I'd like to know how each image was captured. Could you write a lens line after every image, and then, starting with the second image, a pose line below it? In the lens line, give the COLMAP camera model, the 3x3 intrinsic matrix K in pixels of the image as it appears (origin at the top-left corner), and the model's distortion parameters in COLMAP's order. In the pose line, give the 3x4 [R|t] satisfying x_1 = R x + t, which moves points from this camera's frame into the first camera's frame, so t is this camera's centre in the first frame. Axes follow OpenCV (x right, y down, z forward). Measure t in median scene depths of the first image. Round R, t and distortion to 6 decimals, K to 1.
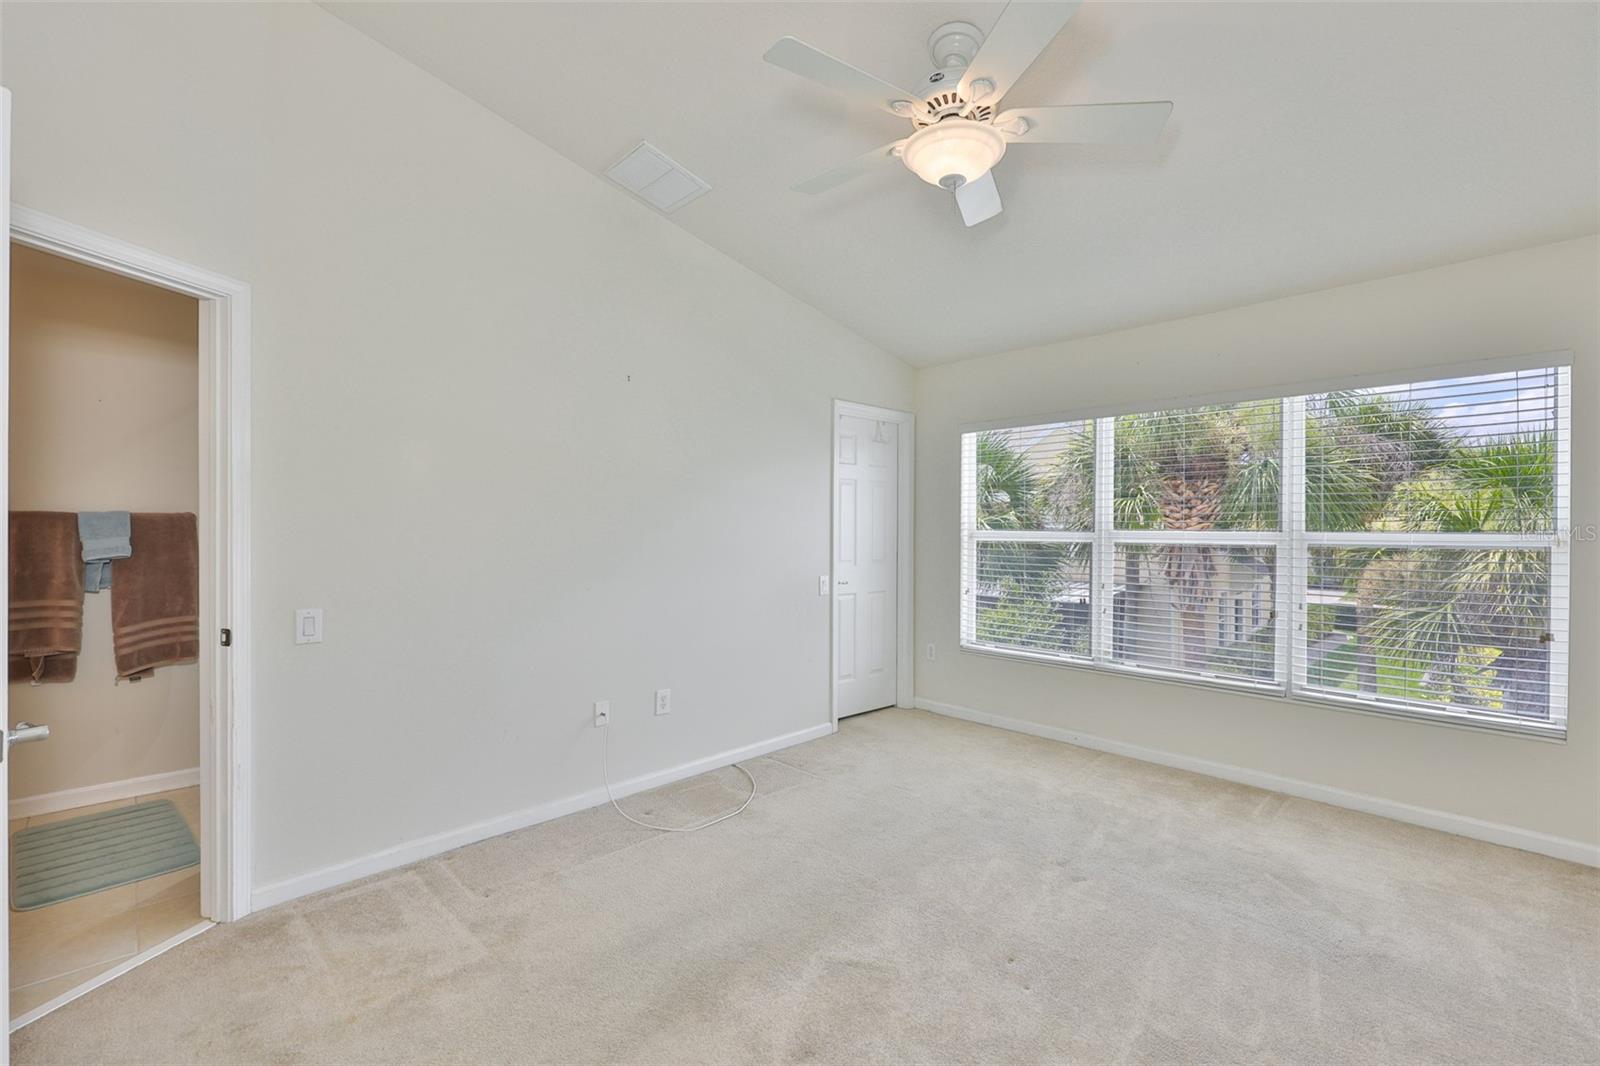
lens RADIAL K [[694.6, 0, 800.0], [0, 694.6, 533.0], [0, 0, 1]] dist [-0.001032, -0.000212]
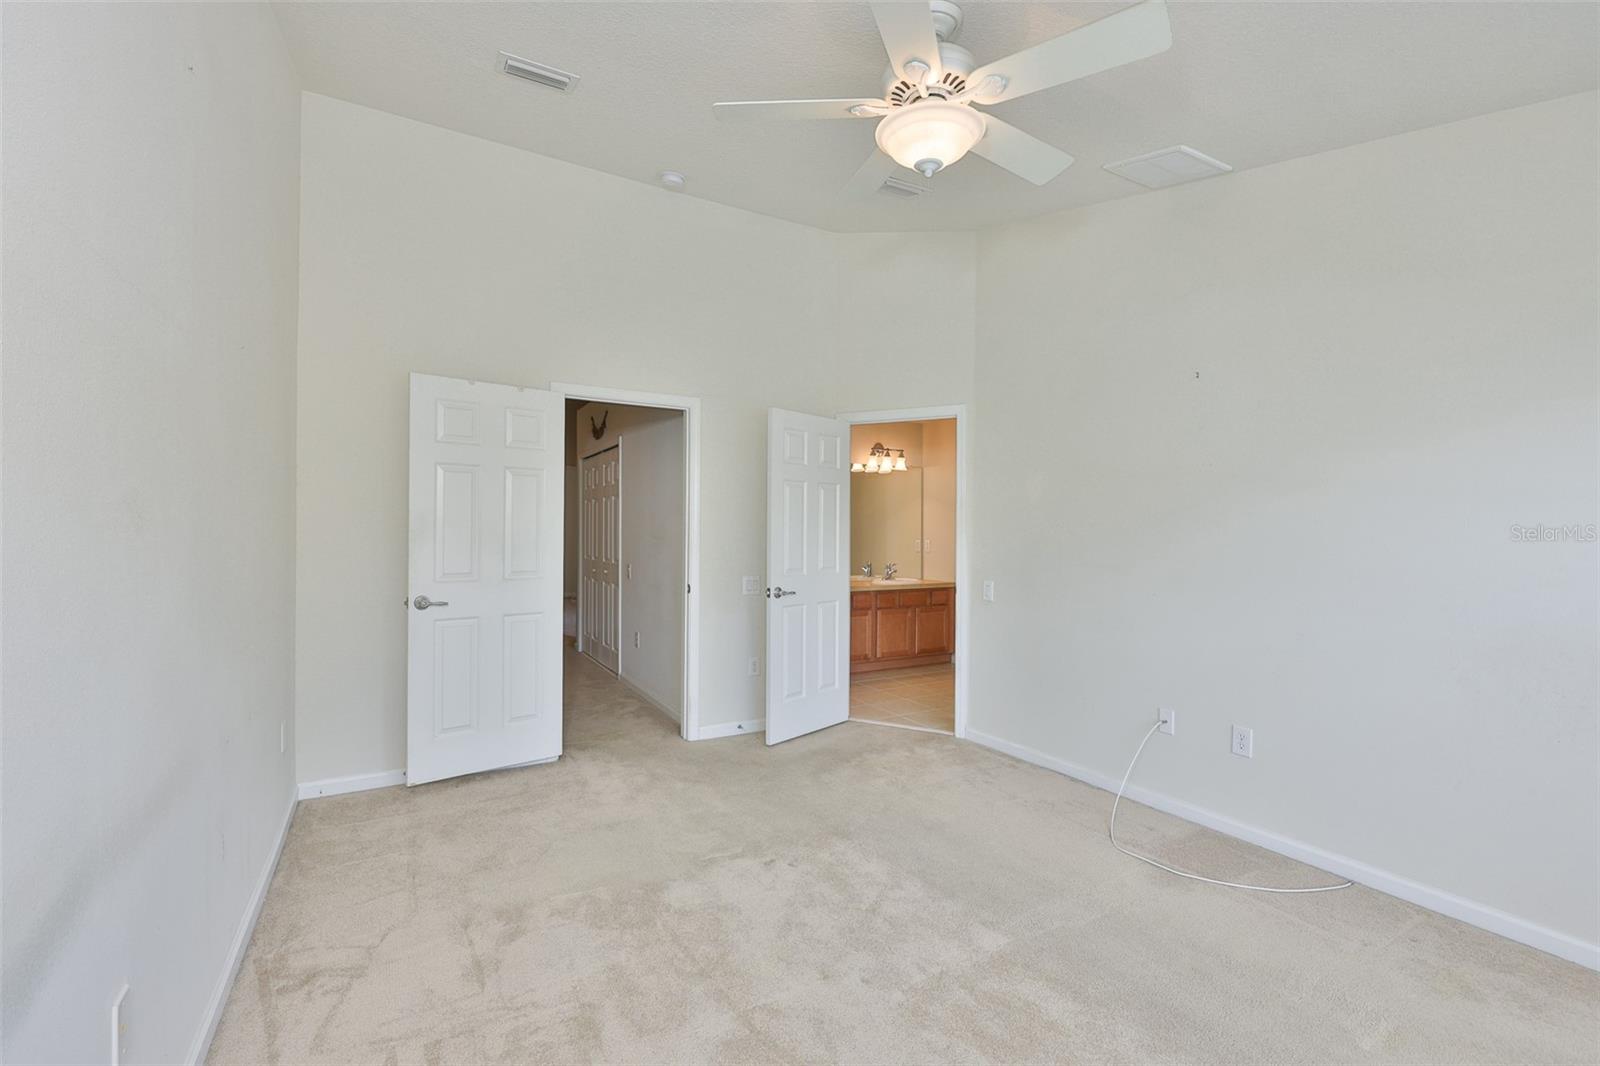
lens RADIAL K [[676.7, 0, 800.0], [0, 676.7, 533.0], [0, 0, 1]] dist [-0.003088, -0.000441]
pose [[-0.250111, 0.001100, -0.968217, 0.699461], [-0.008603, 0.999957, 0.003358, -0.009225], [0.968179, 0.009169, -0.250091, 0.646633]]
